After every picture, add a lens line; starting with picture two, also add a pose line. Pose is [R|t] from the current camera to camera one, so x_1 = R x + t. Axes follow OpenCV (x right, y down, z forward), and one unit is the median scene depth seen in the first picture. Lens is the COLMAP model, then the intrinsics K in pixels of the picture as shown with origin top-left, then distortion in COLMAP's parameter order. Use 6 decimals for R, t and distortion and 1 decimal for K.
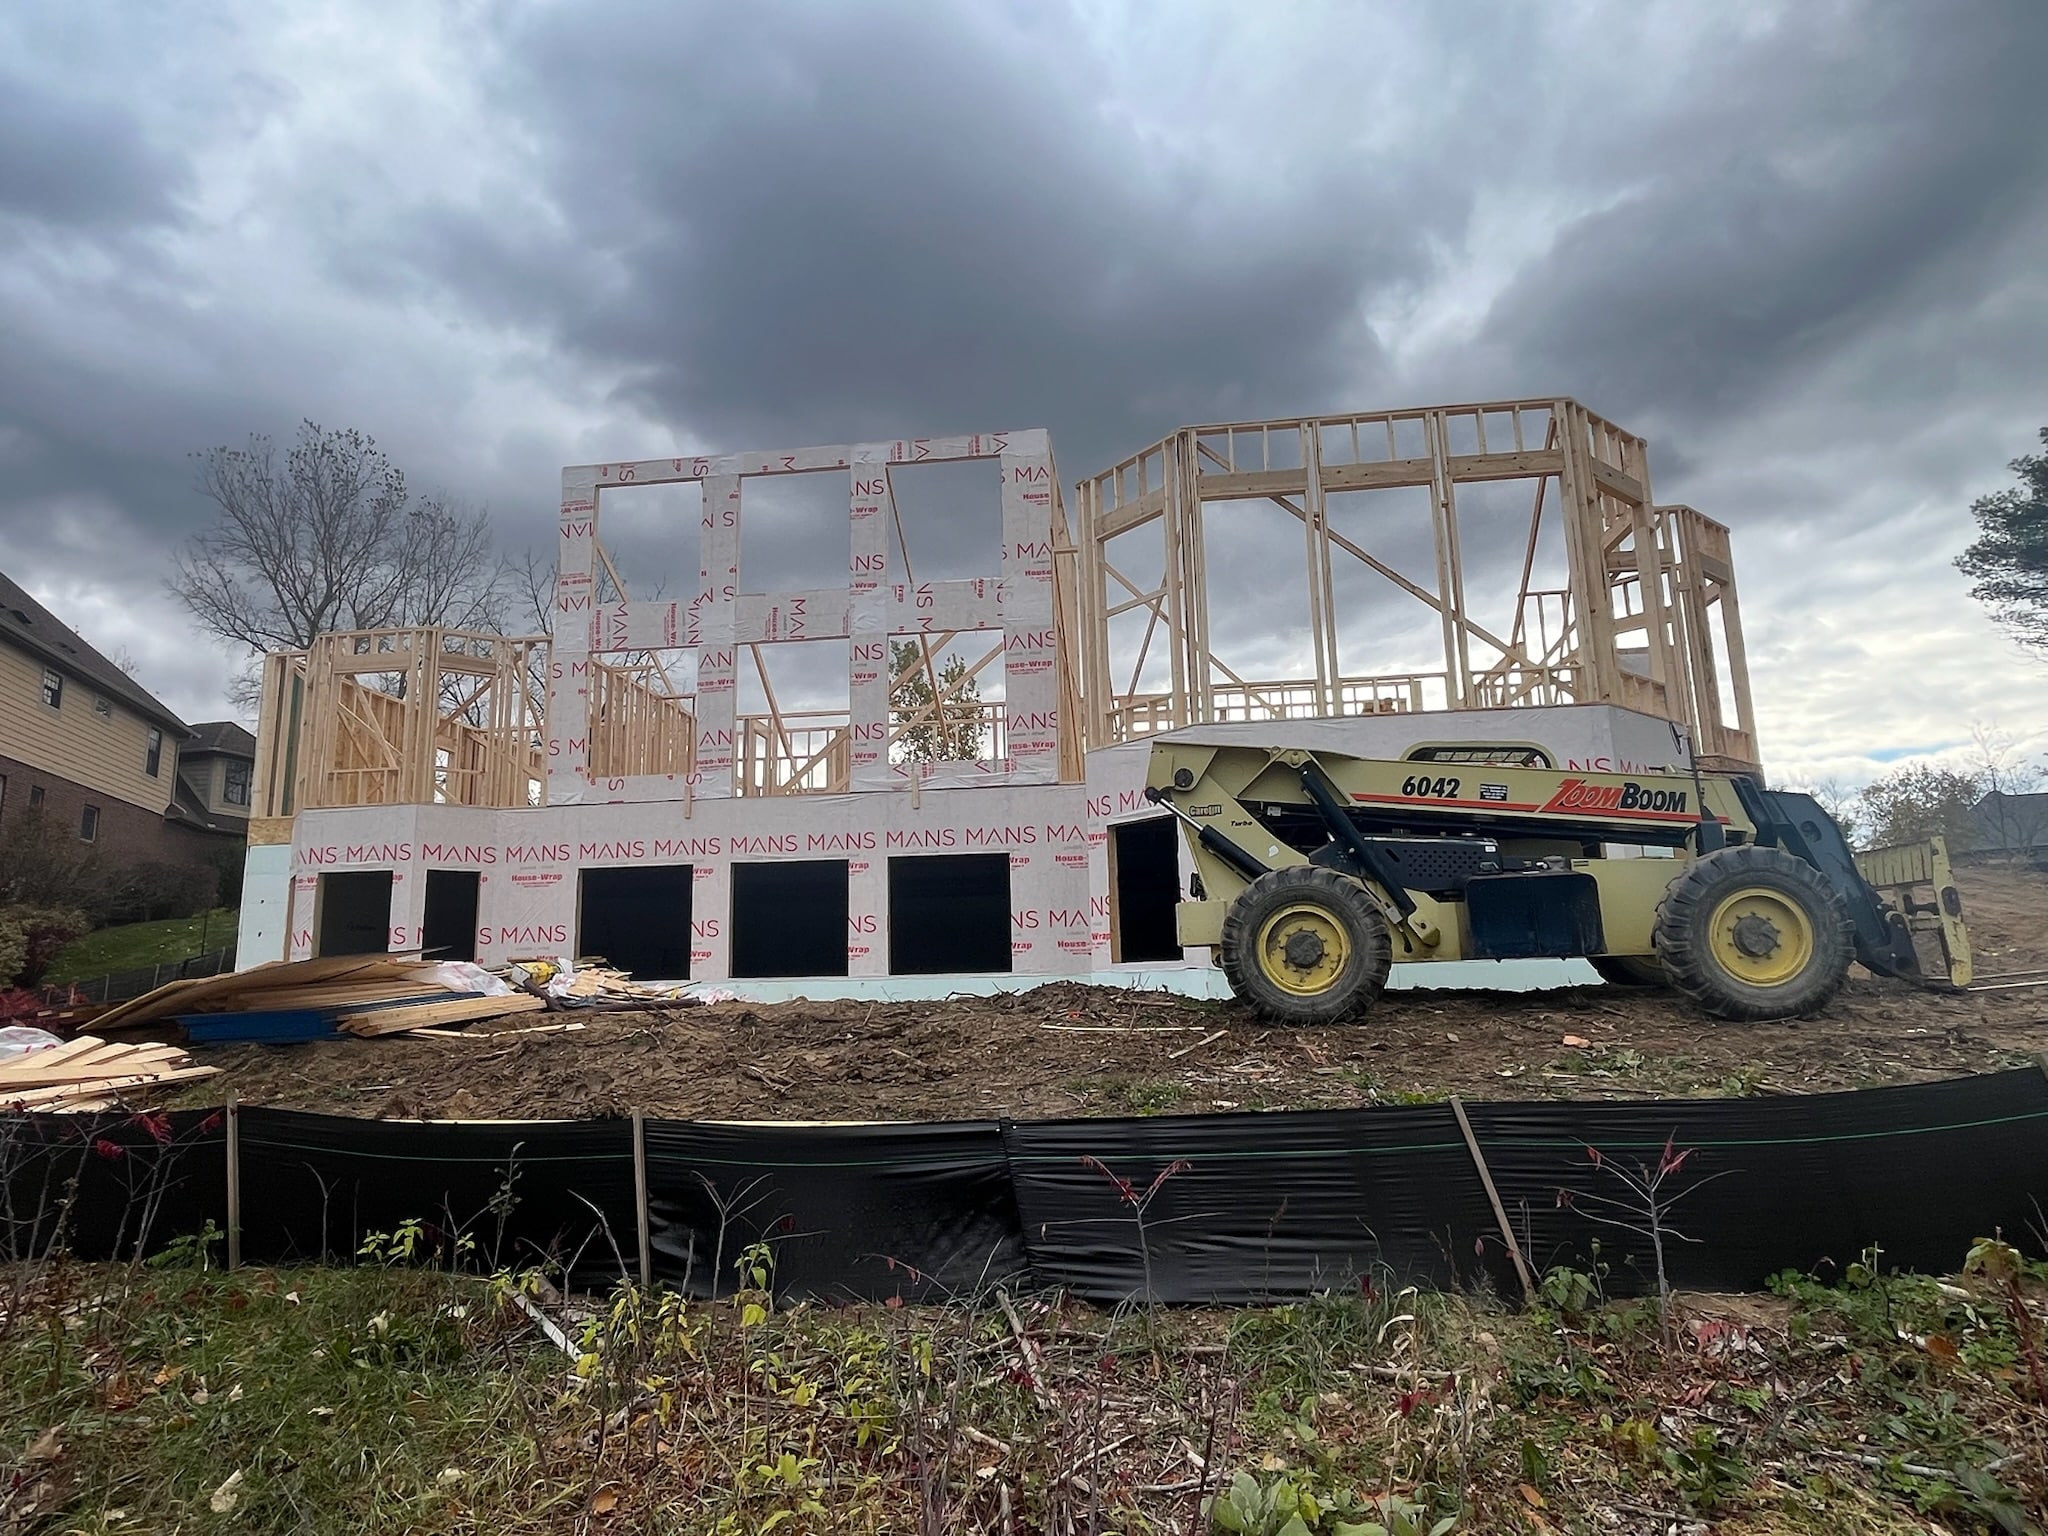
lens RADIAL K [[1146.1, 0, 1024.0], [0, 1146.1, 768.0], [0, 0, 1]] dist [0.178009, -0.001007]
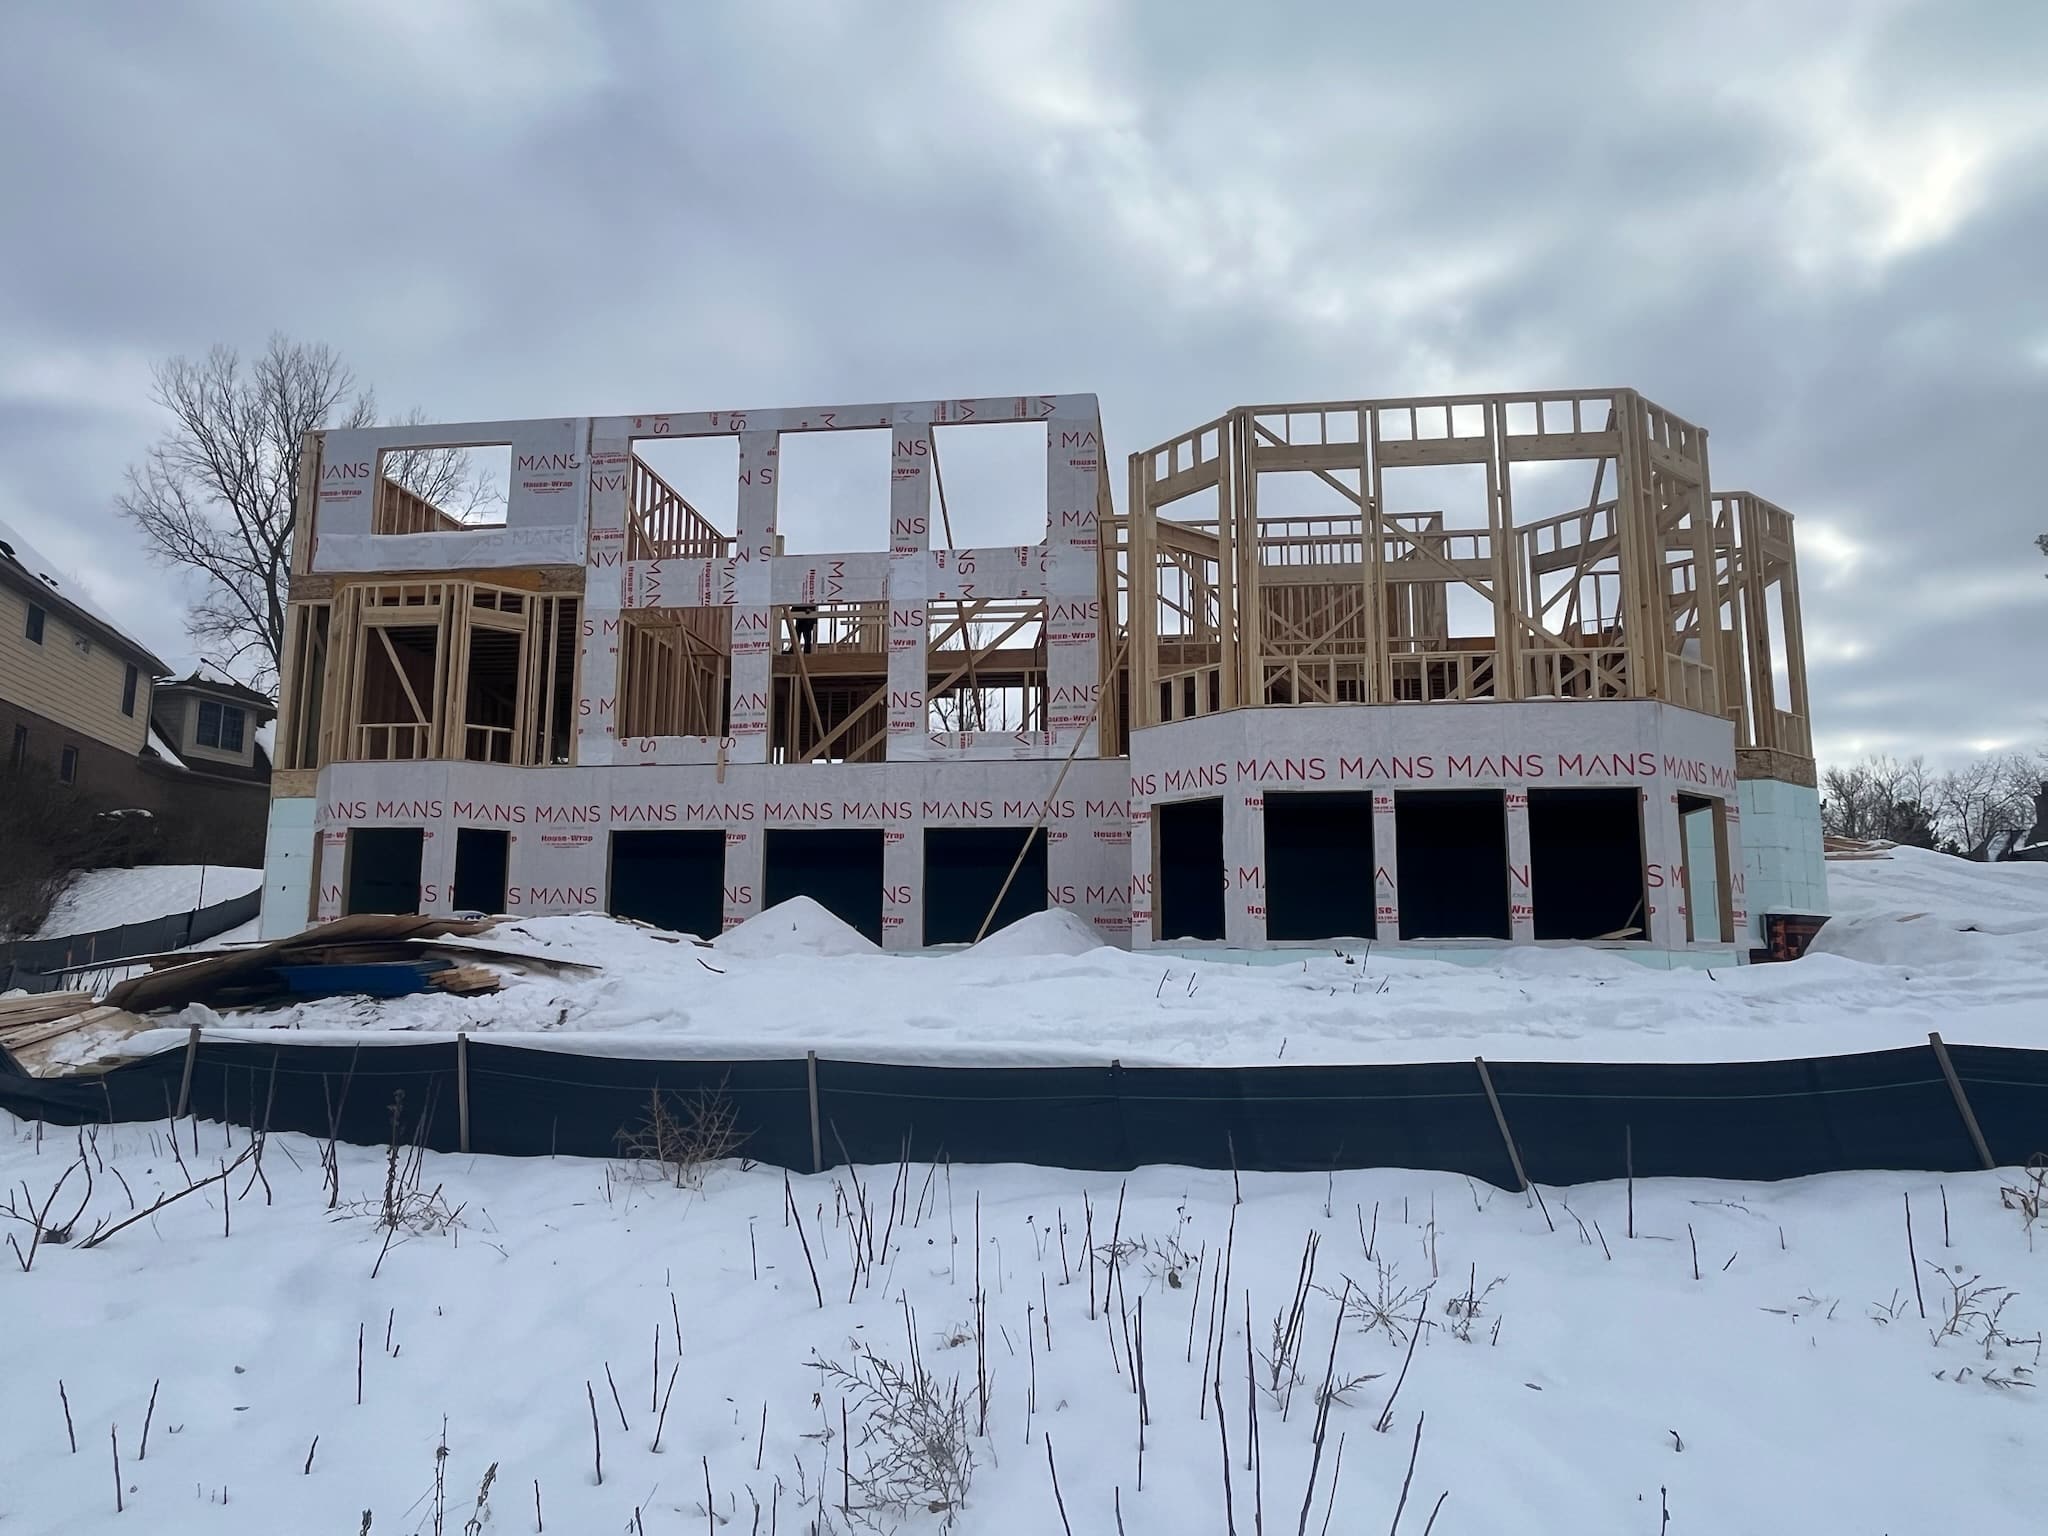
lens RADIAL K [[1364.4, 0, 1024.0], [0, 1364.4, 768.0], [0, 0, 1]] dist [0.228345, 0.001507]
pose [[0.999436, 0.024667, 0.022795, -0.059103], [-0.025775, 0.998432, 0.049688, -0.033885], [-0.021533, -0.050247, 0.998505, -0.169918]]
